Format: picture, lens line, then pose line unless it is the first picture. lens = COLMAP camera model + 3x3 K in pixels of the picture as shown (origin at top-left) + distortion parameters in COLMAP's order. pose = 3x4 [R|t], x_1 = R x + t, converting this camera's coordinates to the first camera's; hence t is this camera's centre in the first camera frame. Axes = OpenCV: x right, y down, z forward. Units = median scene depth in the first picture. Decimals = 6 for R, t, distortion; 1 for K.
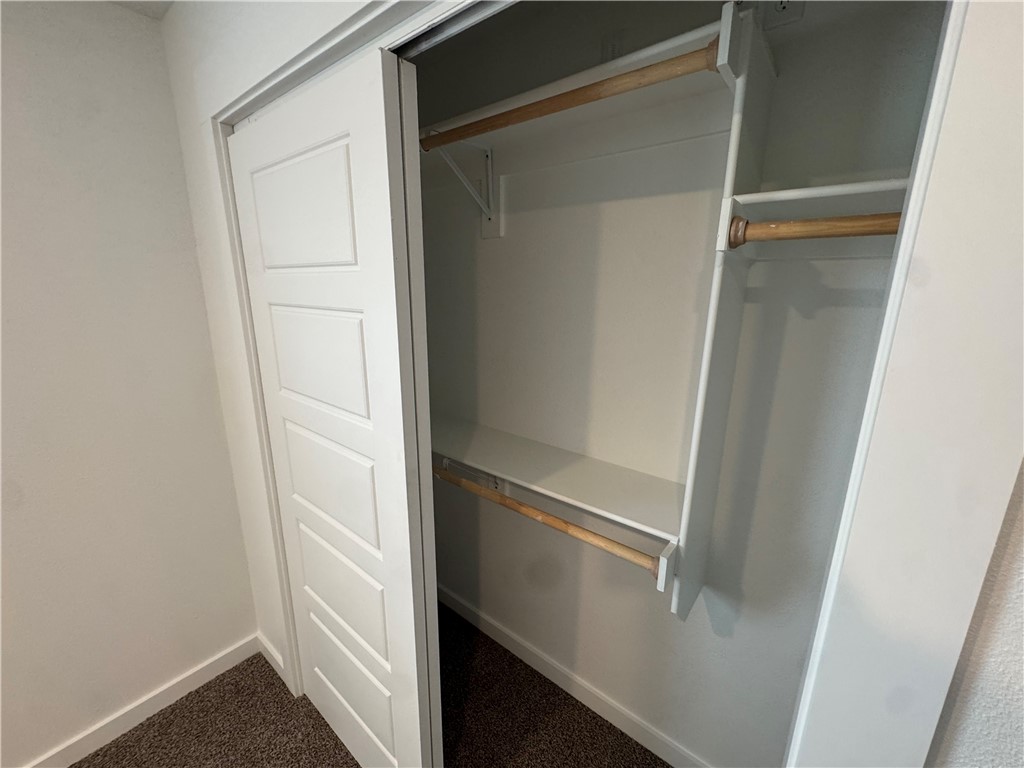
lens RADIAL K [[407.4, 0, 512.0], [0, 407.4, 384.0], [0, 0, 1]] dist [-0.000587, 0.000003]
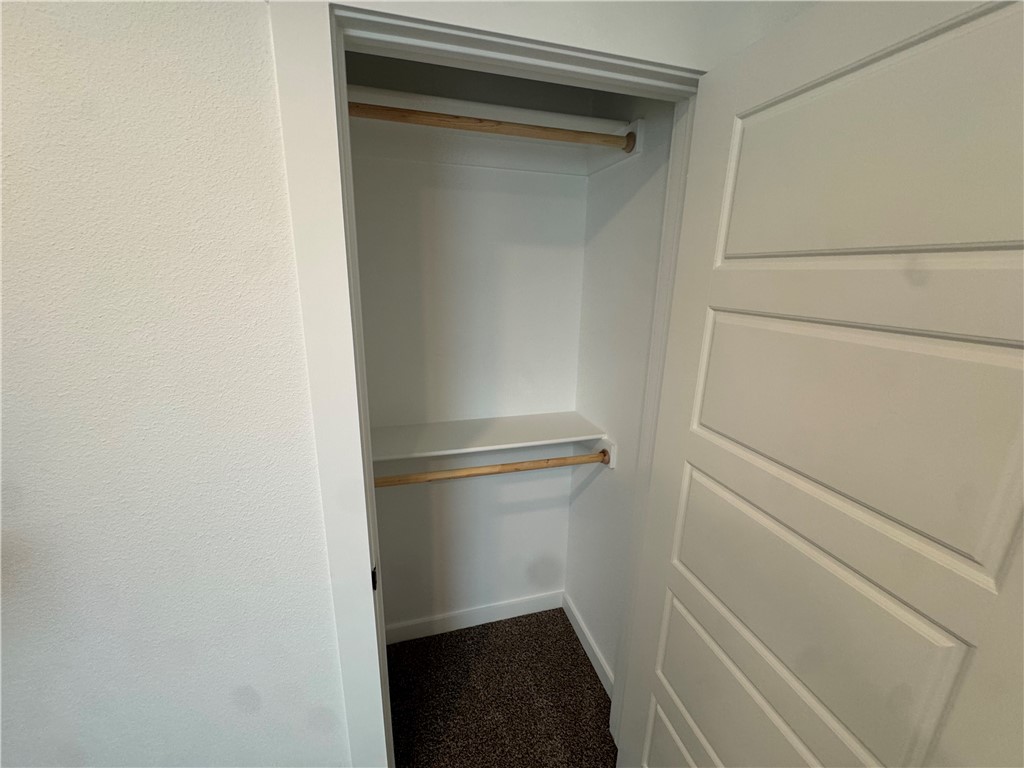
lens RADIAL K [[407.4, 0, 512.0], [0, 407.4, 384.0], [0, 0, 1]] dist [-0.000587, 0.000003]
pose [[0.583628, -0.205257, 0.785651, -0.883819], [0.172039, 0.976817, 0.127399, -0.095043], [-0.793587, 0.060809, 0.605410, 0.221962]]
